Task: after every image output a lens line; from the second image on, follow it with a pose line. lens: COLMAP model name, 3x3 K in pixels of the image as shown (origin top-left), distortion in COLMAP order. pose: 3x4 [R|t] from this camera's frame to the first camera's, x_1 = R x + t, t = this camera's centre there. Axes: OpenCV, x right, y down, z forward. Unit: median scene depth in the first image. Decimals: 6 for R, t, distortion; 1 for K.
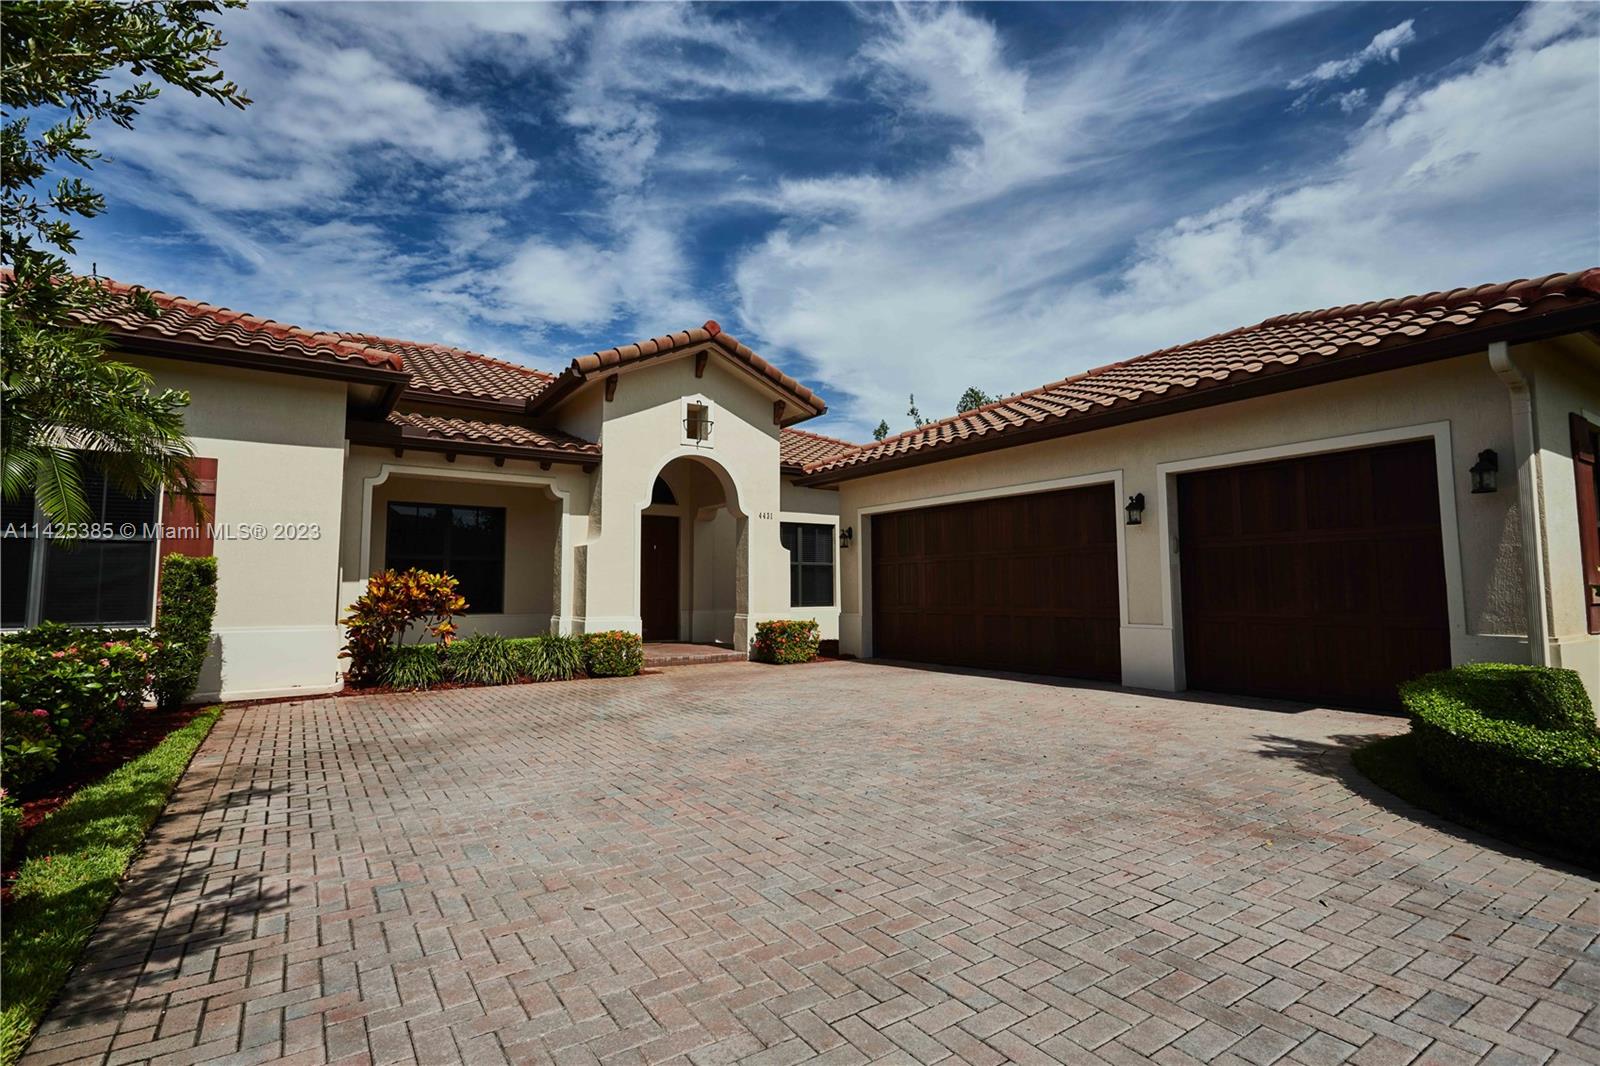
lens RADIAL K [[765.6, 0, 800.0], [0, 765.6, 533.0], [0, 0, 1]] dist [0.000278, 0.000045]
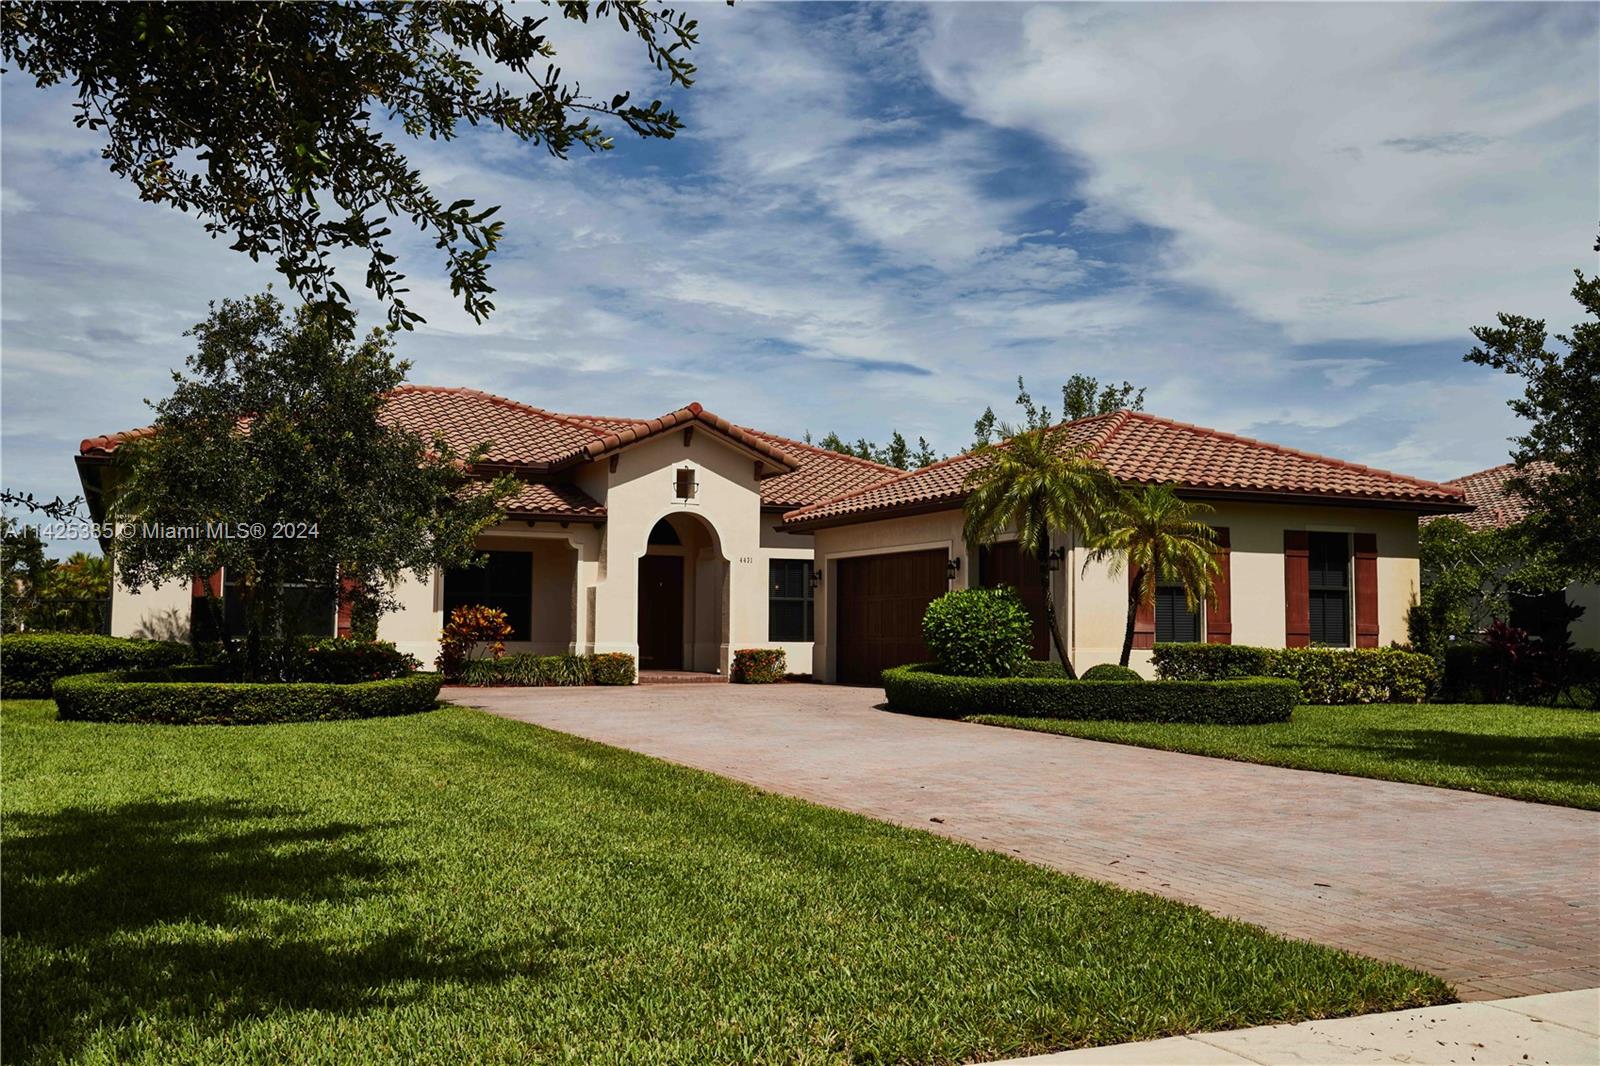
lens RADIAL K [[1494.0, 0, 800.0], [0, 1494.0, 533.0], [0, 0, 1]] dist [-0.010710, 0.112921]
pose [[0.986322, -0.001871, -0.164822, 0.437880], [0.002818, 0.999981, 0.005510, -0.080607], [0.164808, -0.005900, 0.986308, -1.311834]]
